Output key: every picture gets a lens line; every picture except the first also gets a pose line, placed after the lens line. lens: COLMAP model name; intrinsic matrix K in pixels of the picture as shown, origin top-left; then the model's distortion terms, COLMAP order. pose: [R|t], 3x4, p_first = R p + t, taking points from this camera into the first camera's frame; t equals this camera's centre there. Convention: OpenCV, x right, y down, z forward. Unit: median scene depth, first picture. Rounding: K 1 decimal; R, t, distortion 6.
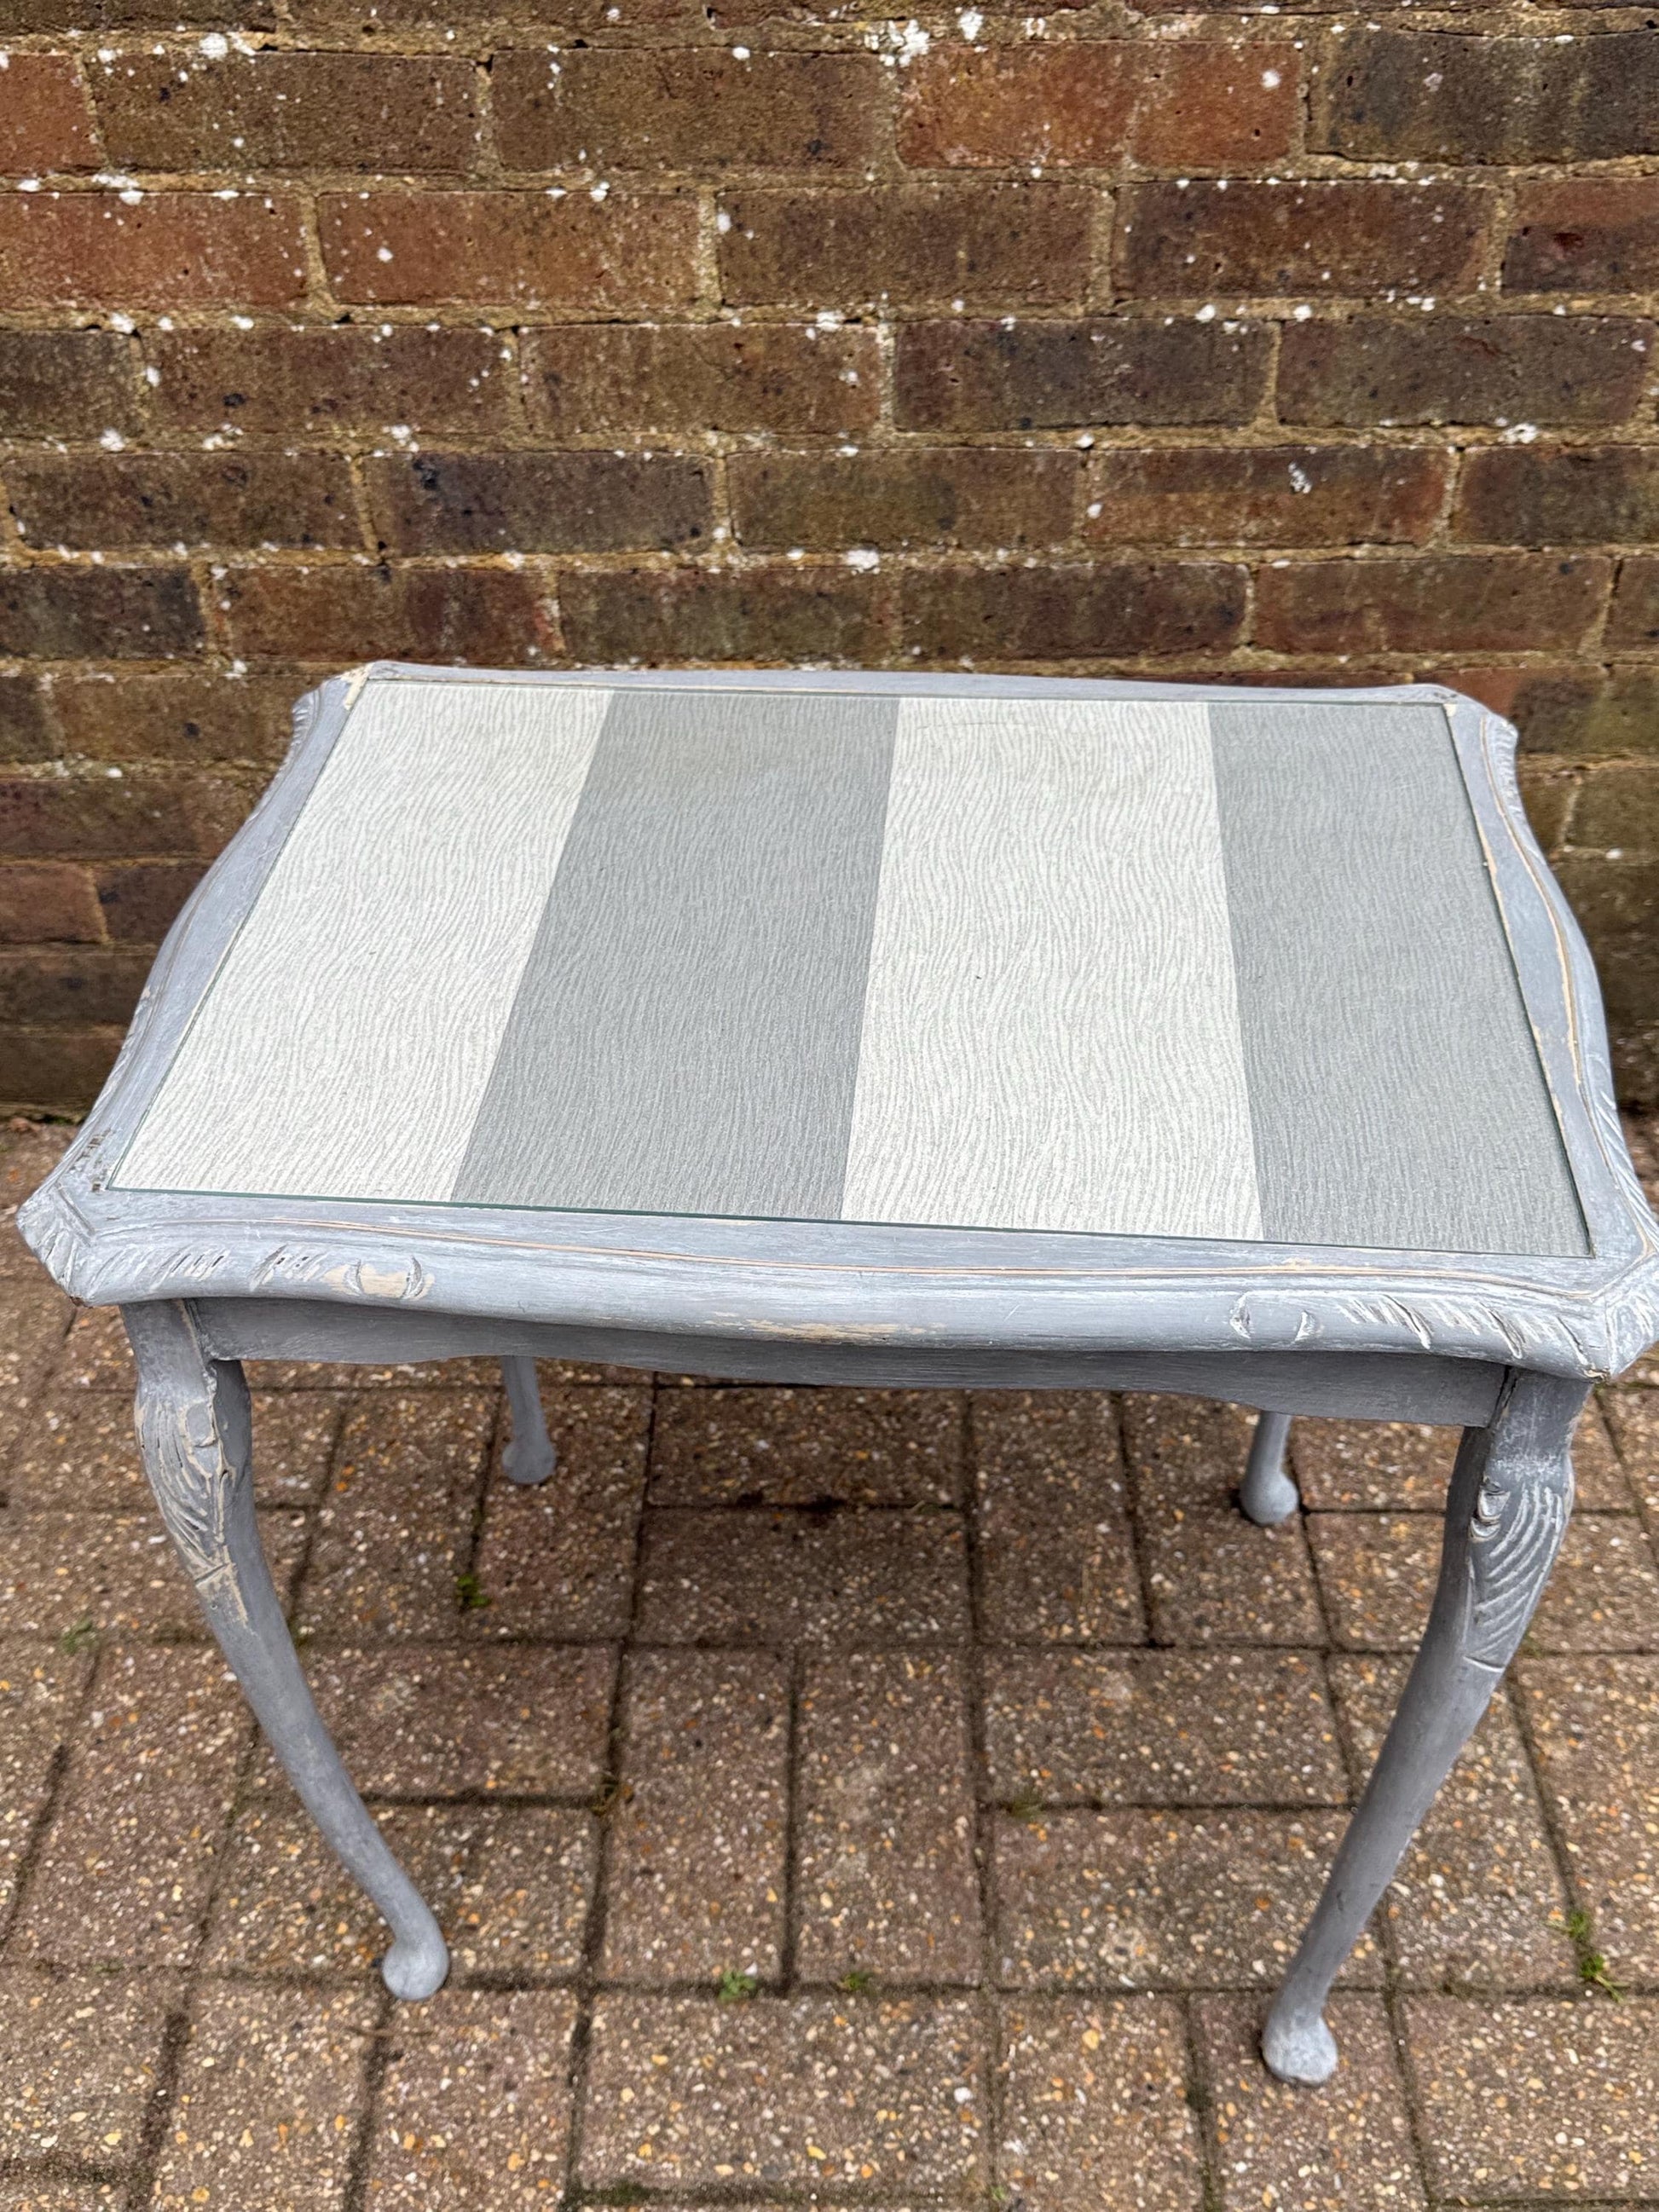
lens RADIAL K [[2070.8, 0, 808.8], [0, 2070.8, 1119.2], [0, 0, 1]] dist [0.191579, -0.468855]
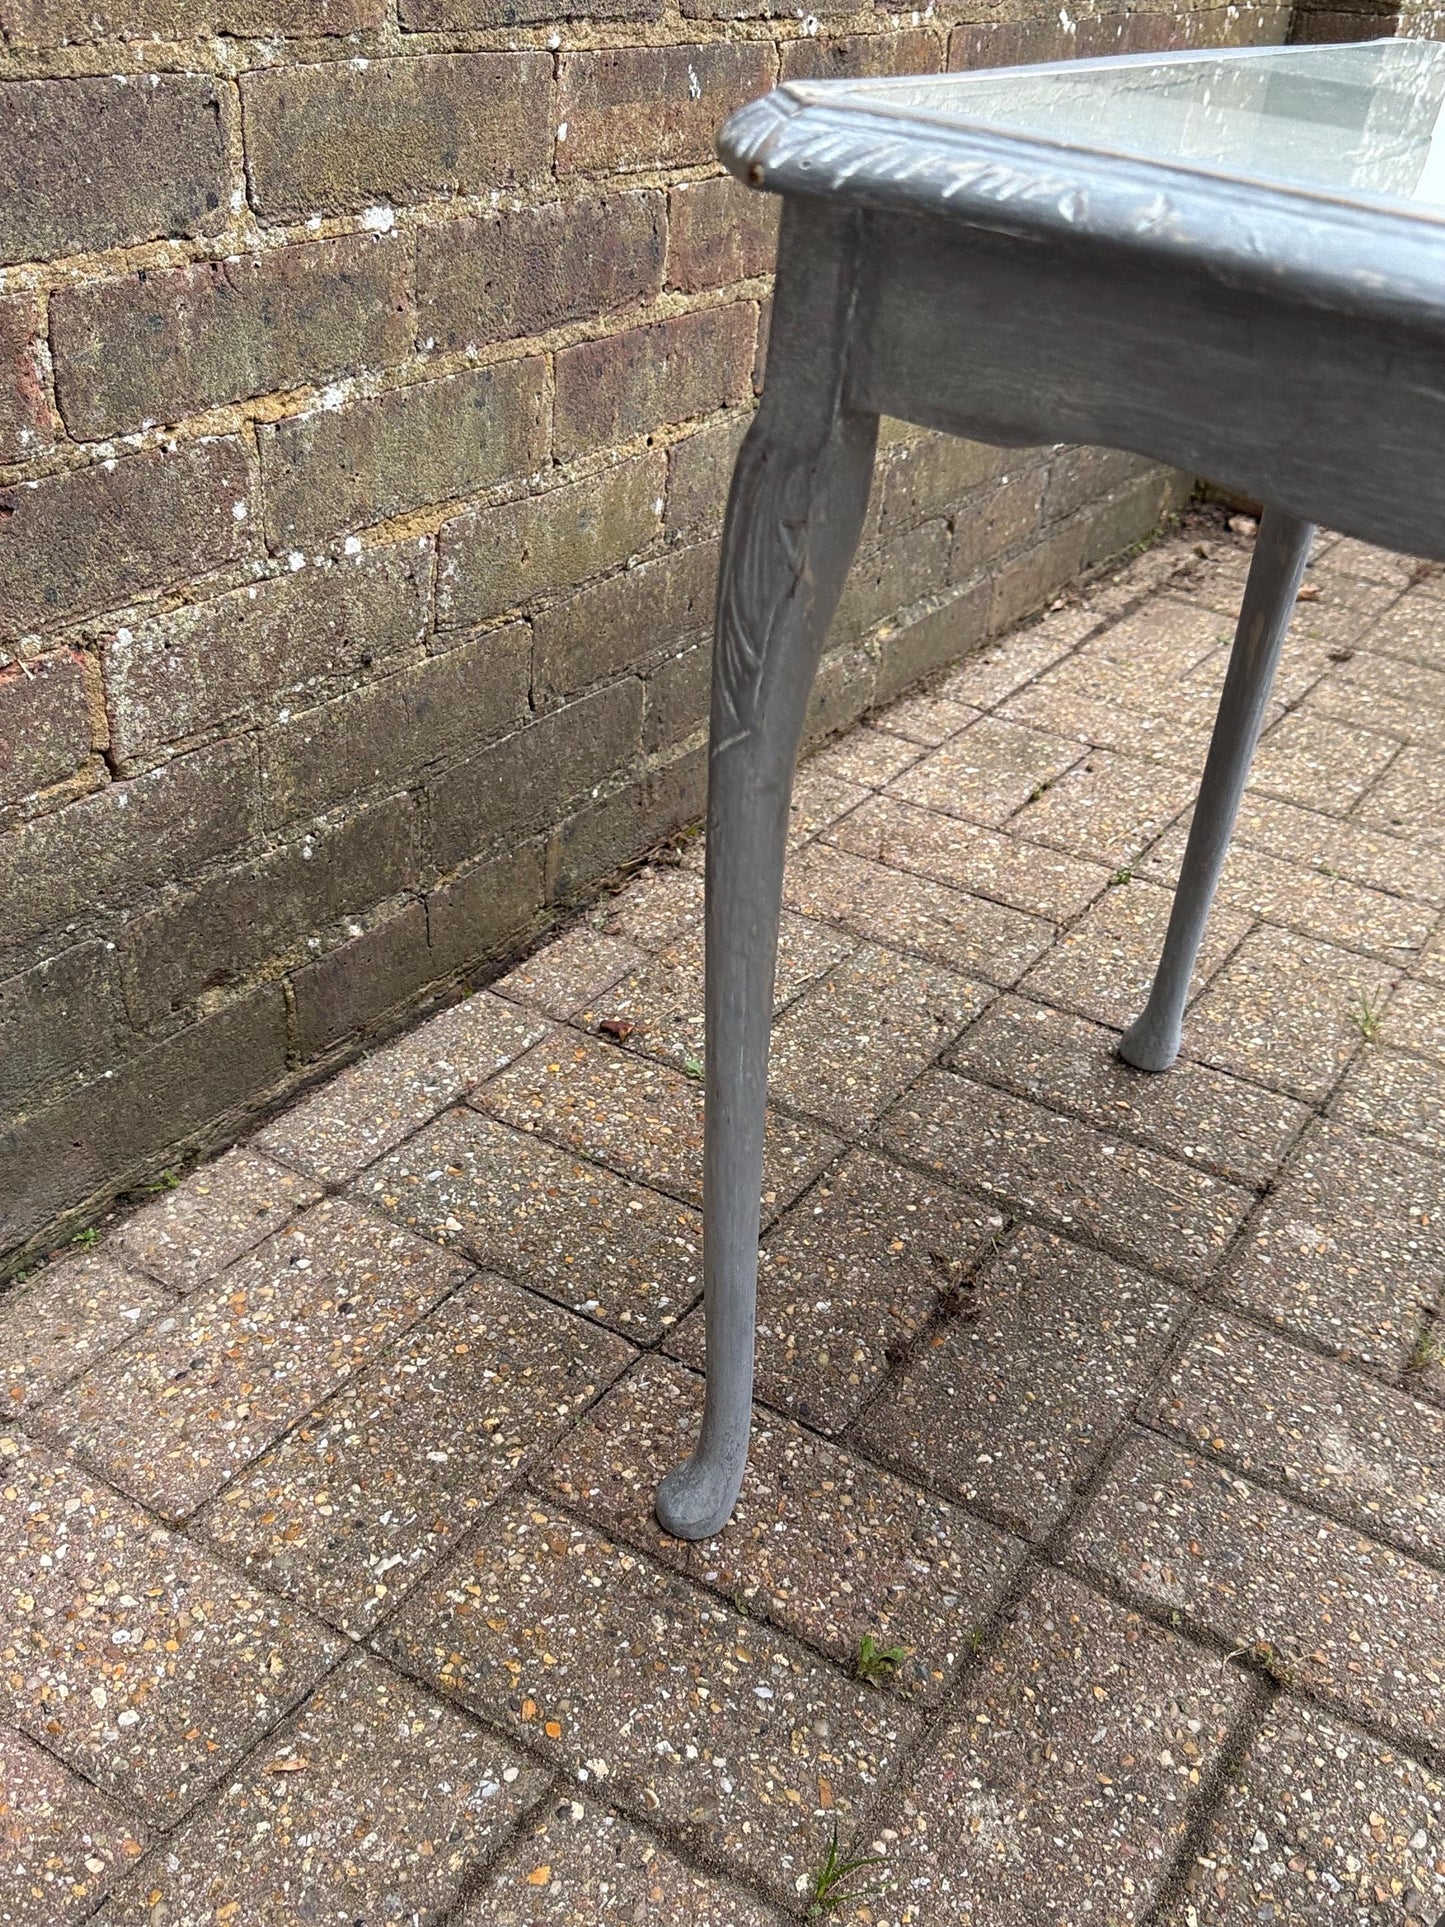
lens RADIAL K [[1801.3, 0, 713.4], [0, 1801.3, 960.6], [0, 0, 1]] dist [0.191171, -0.458033]
pose [[0.518700, -0.394027, 0.758744, -0.565723], [0.479139, 0.868976, 0.123717, -0.065676], [-0.708078, 0.299372, 0.639532, 0.624631]]
